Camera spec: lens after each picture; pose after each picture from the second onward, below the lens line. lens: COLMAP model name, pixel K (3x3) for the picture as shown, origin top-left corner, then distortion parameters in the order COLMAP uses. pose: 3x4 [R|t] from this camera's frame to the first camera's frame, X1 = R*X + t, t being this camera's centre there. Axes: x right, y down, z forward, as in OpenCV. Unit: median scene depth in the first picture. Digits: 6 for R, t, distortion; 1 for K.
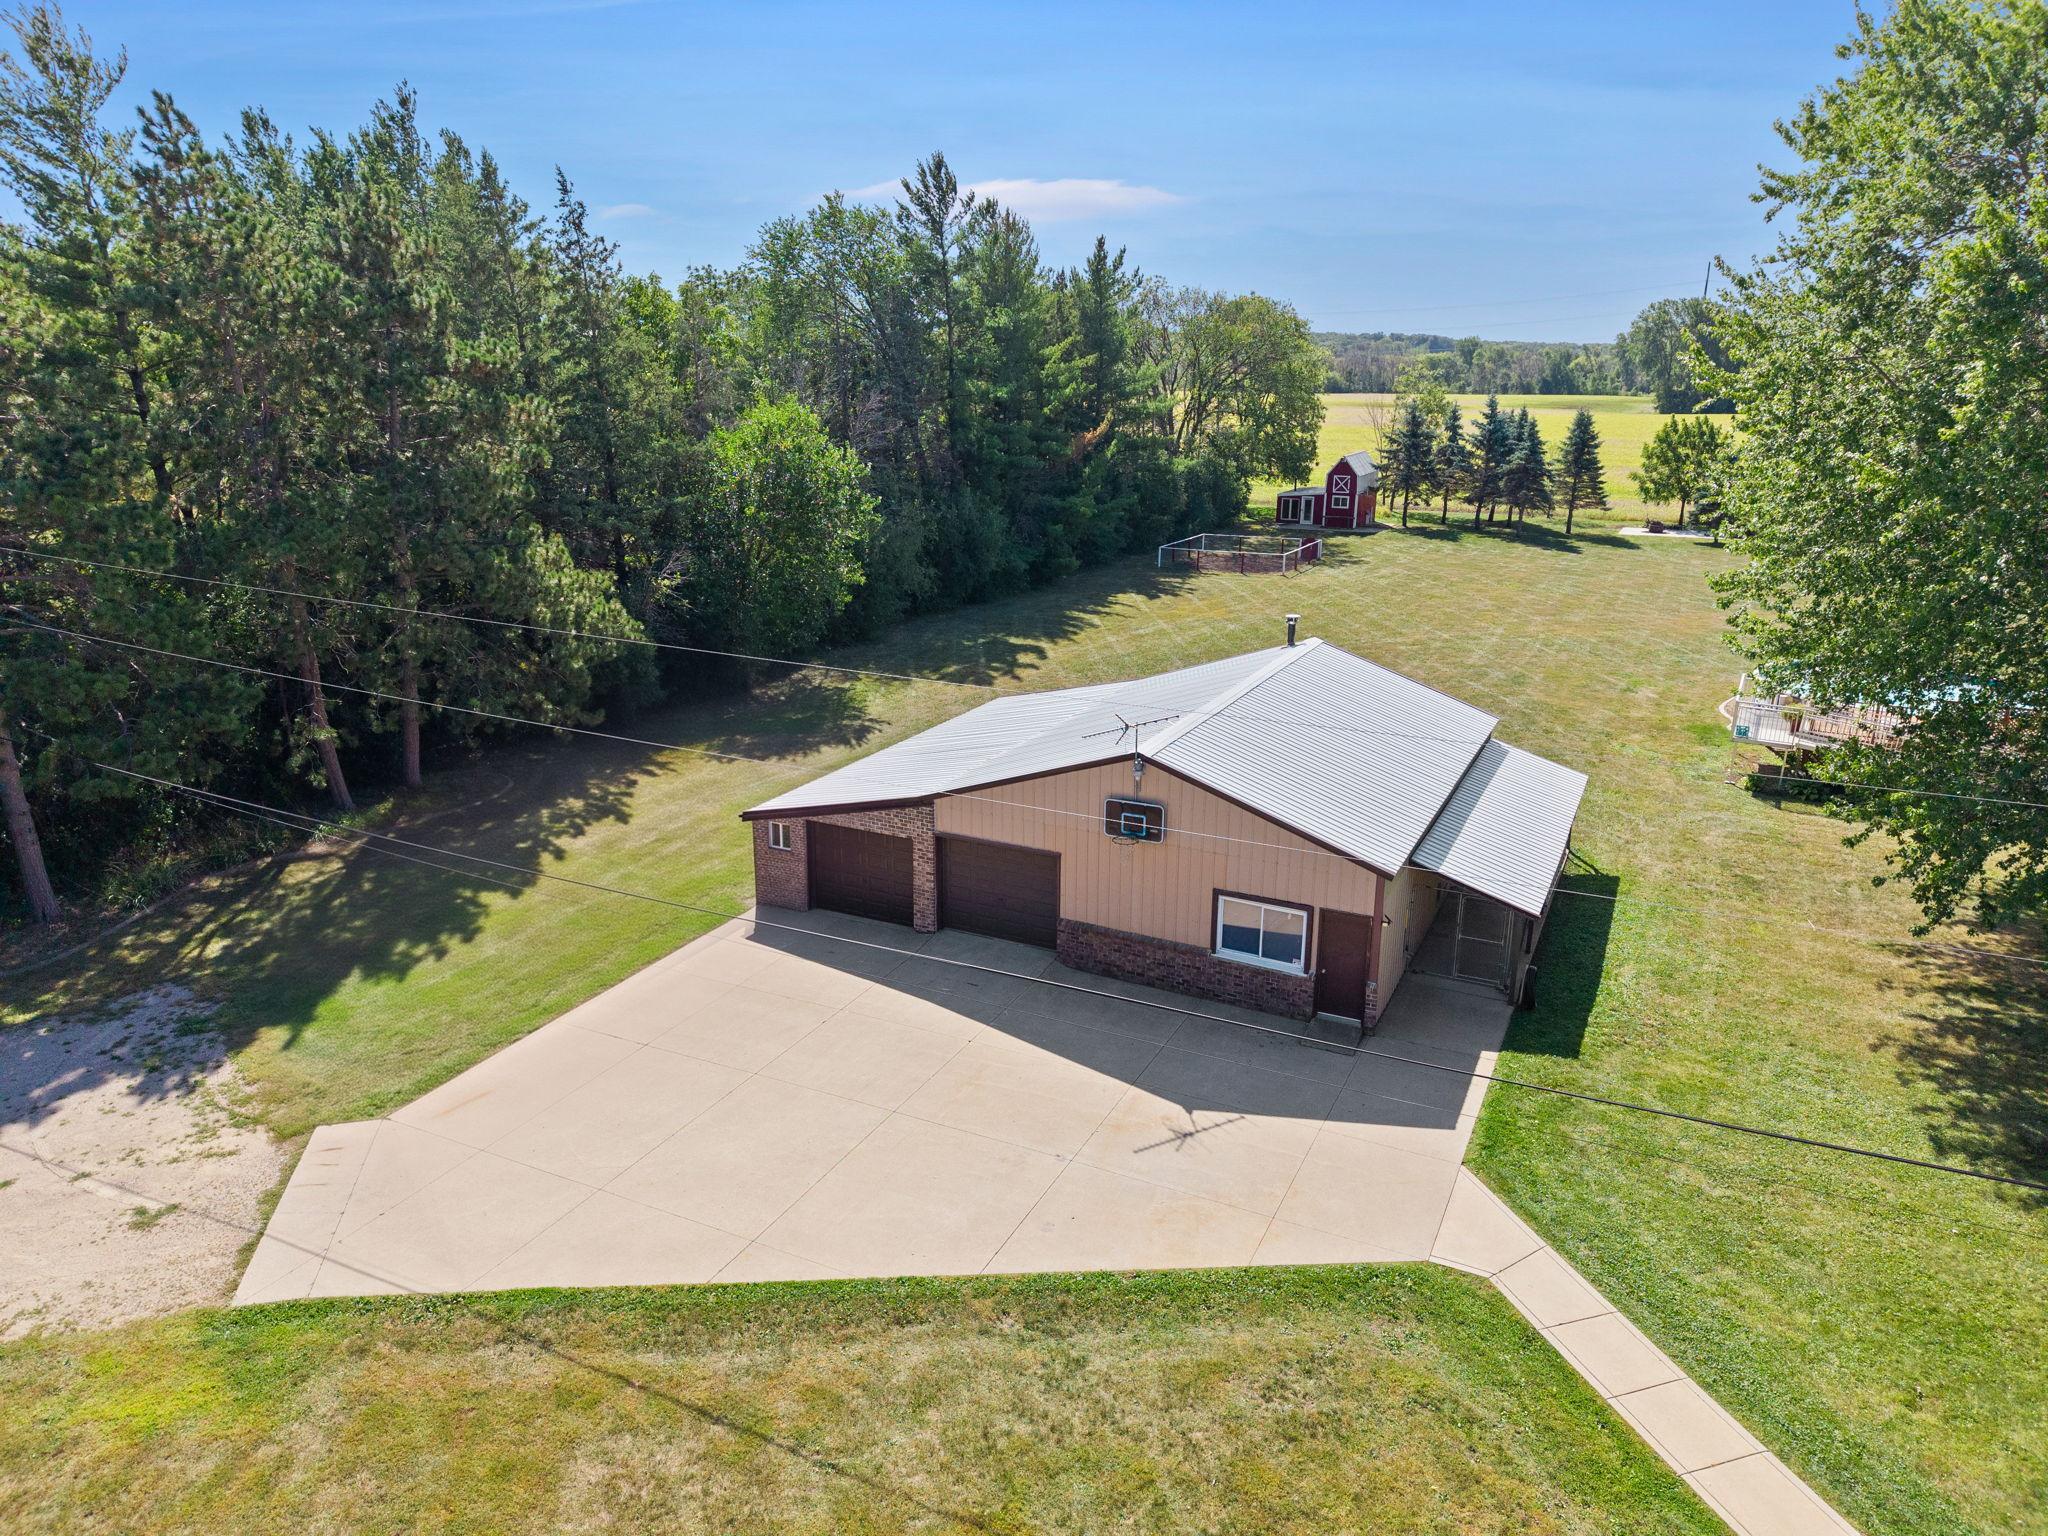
lens RADIAL K [[1398.6, 0, 1024.0], [0, 1398.6, 768.0], [0, 0, 1]] dist [0.033225, -0.032482]
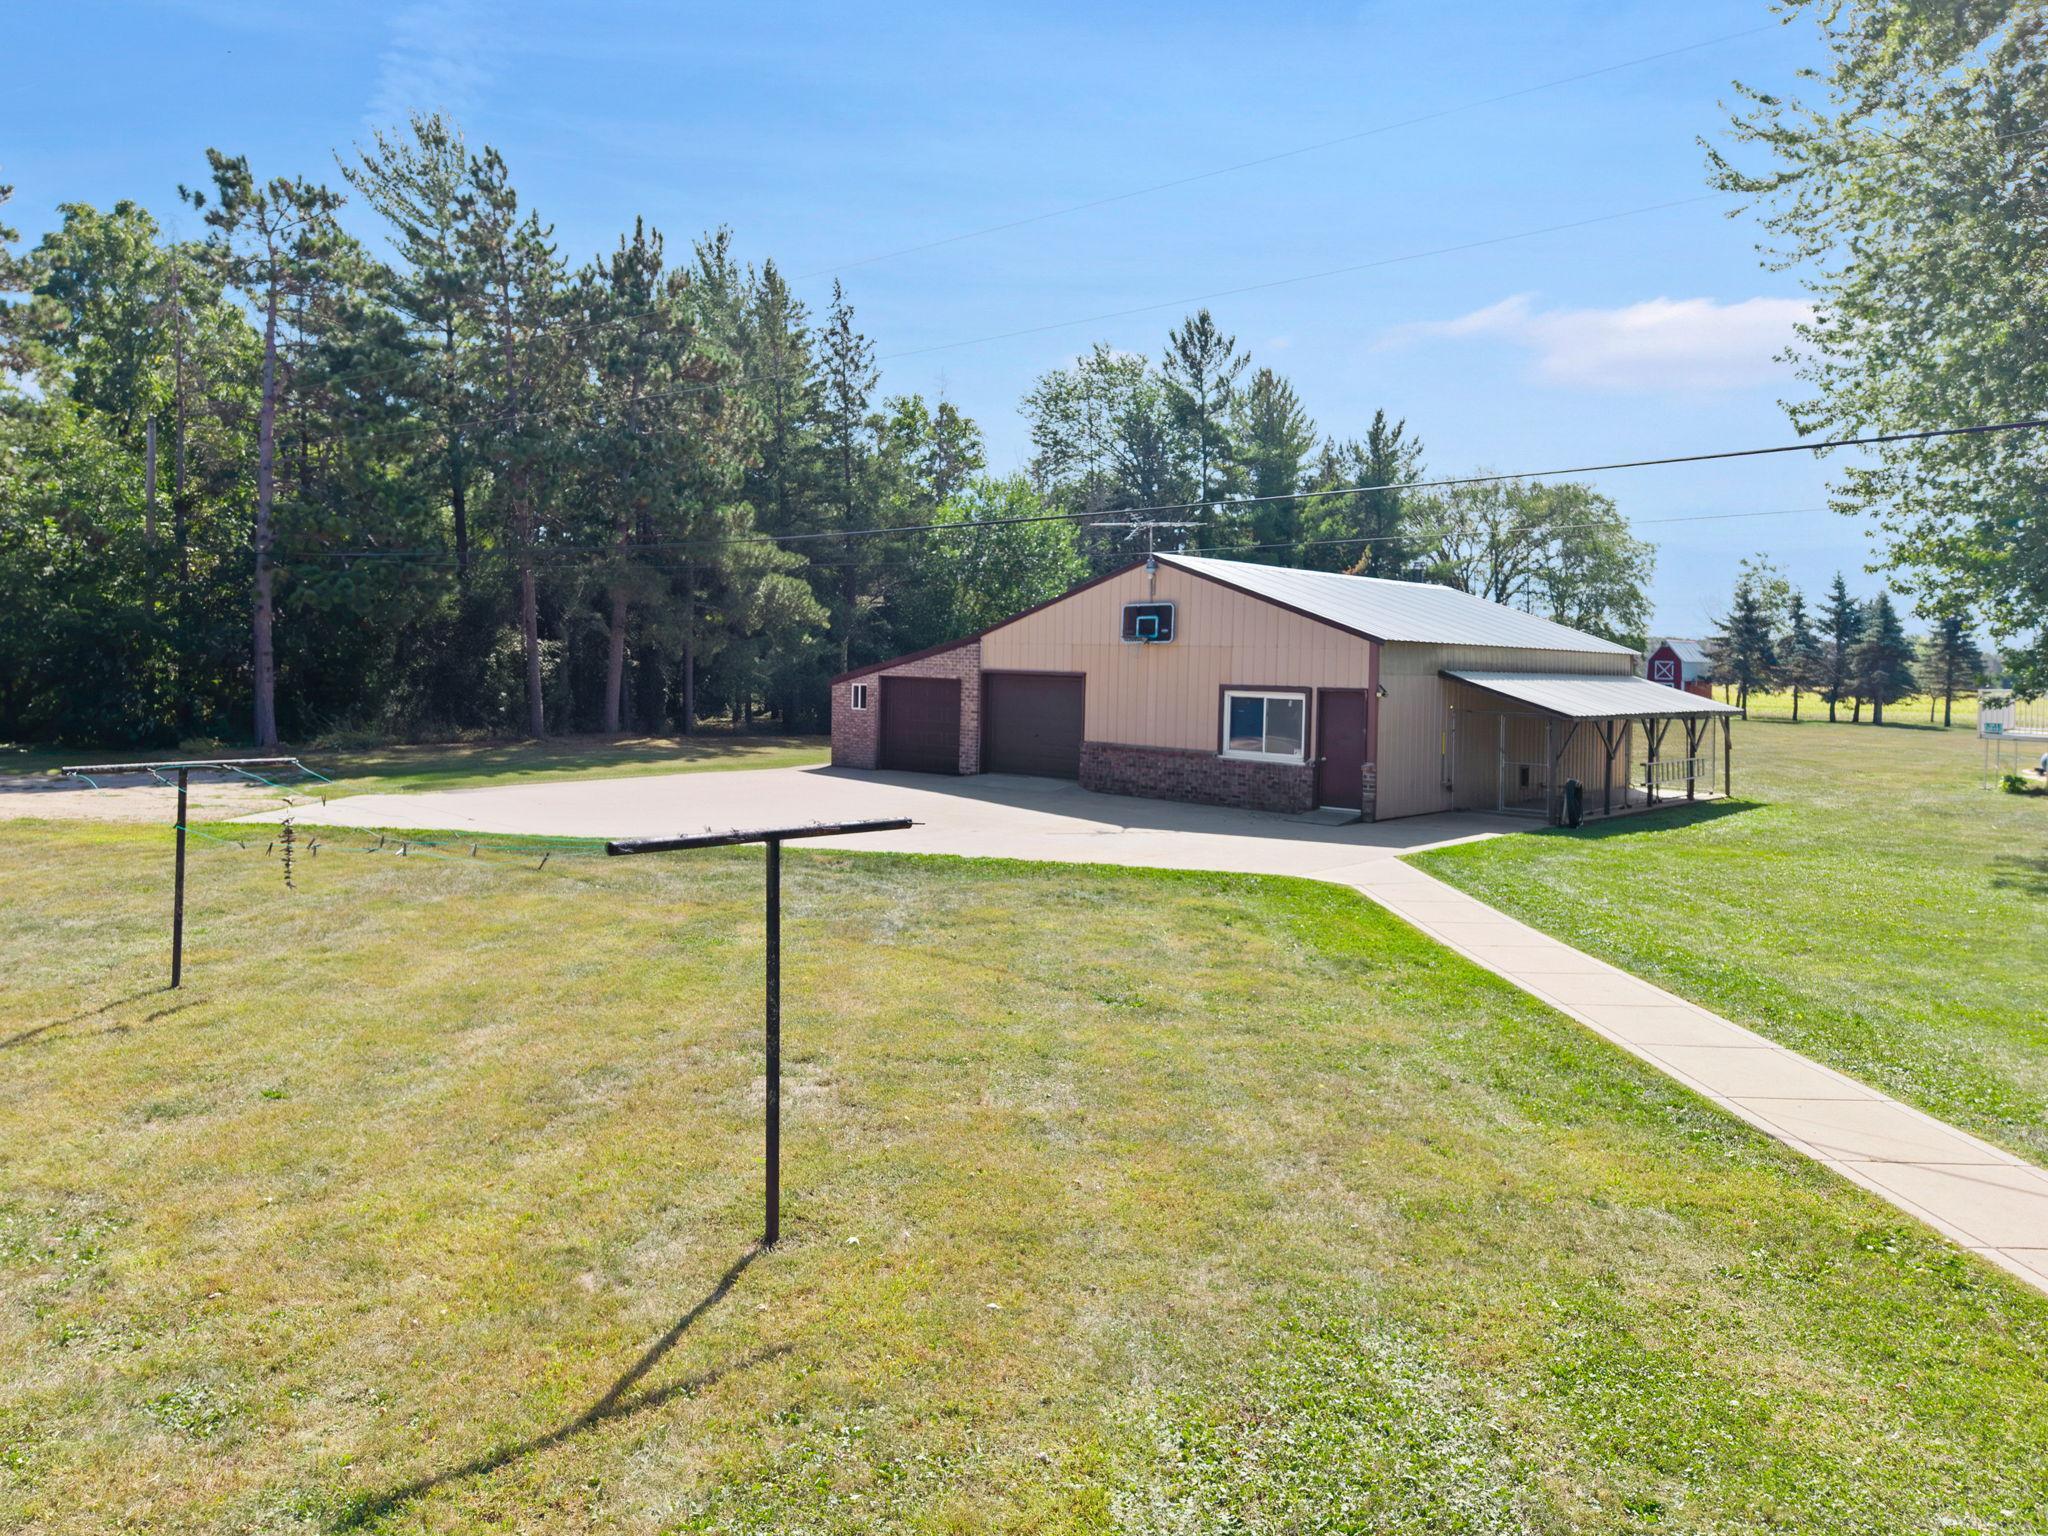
lens RADIAL K [[1398.6, 0, 1024.0], [0, 1398.6, 768.0], [0, 0, 1]] dist [0.033225, -0.032482]
pose [[0.955977, 0.021699, -0.292639, 0.247508], [-0.094151, 0.967218, -0.235848, 0.326314], [0.277928, 0.253018, 0.926681, 0.064676]]
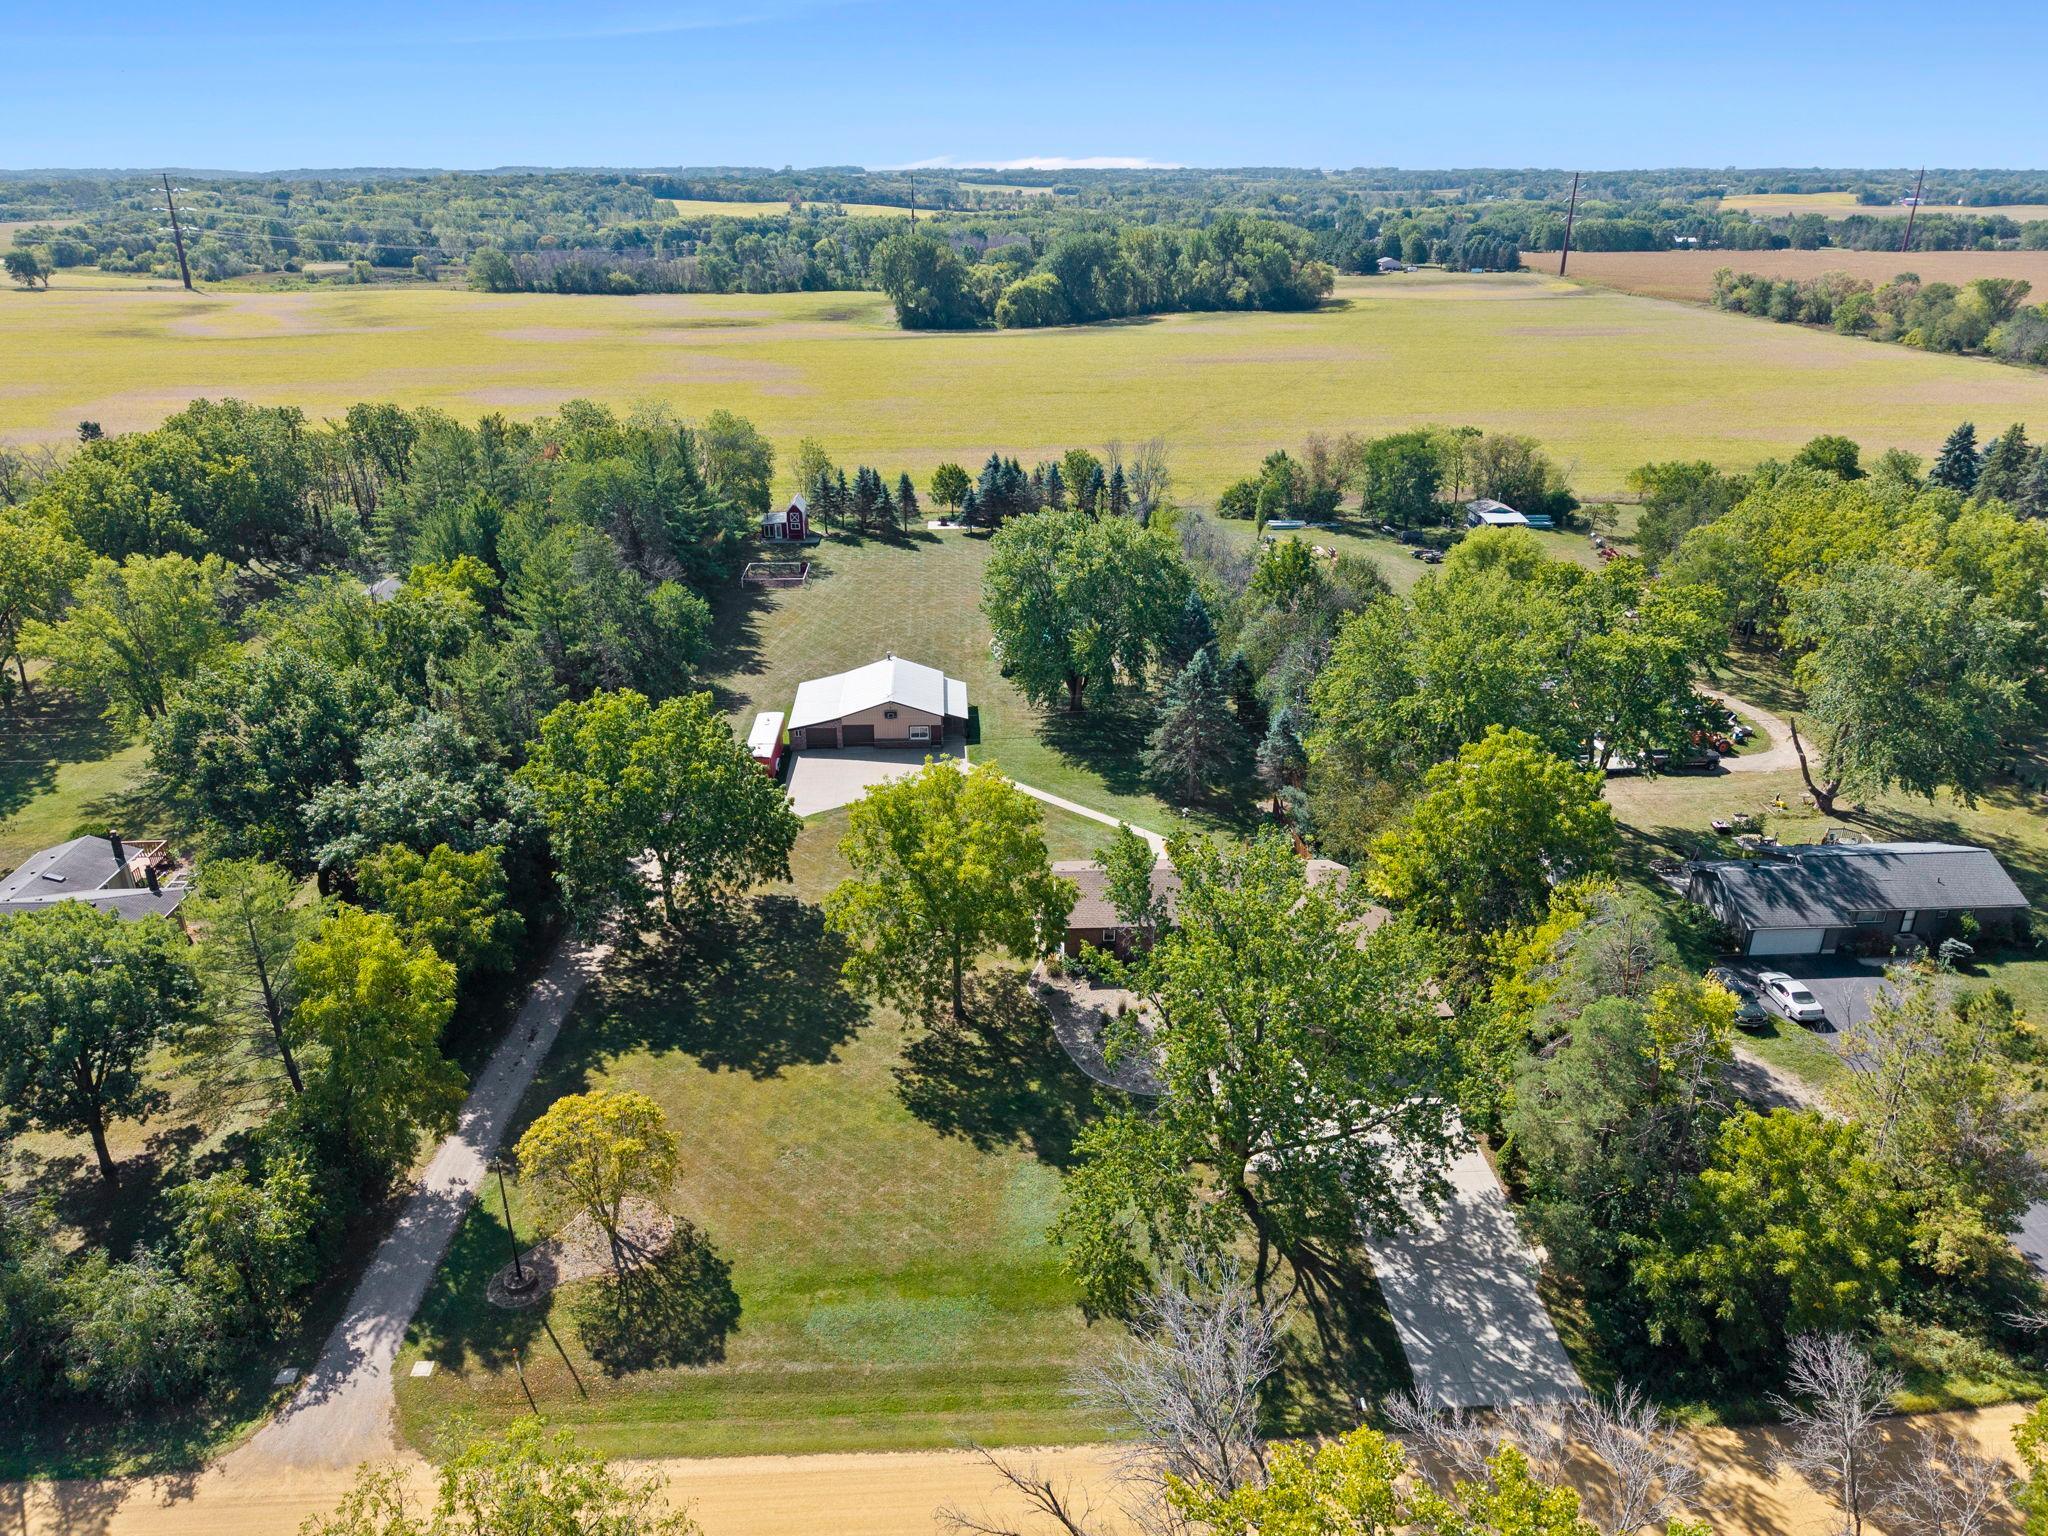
lens RADIAL K [[1398.6, 0, 1024.0], [0, 1398.6, 768.0], [0, 0, 1]] dist [0.033225, -0.032482]
pose [[0.871283, -0.201556, 0.447484, -1.454795], [0.146365, 0.976999, 0.155079, -0.393137], [-0.468448, -0.069622, 0.880743, -2.942054]]
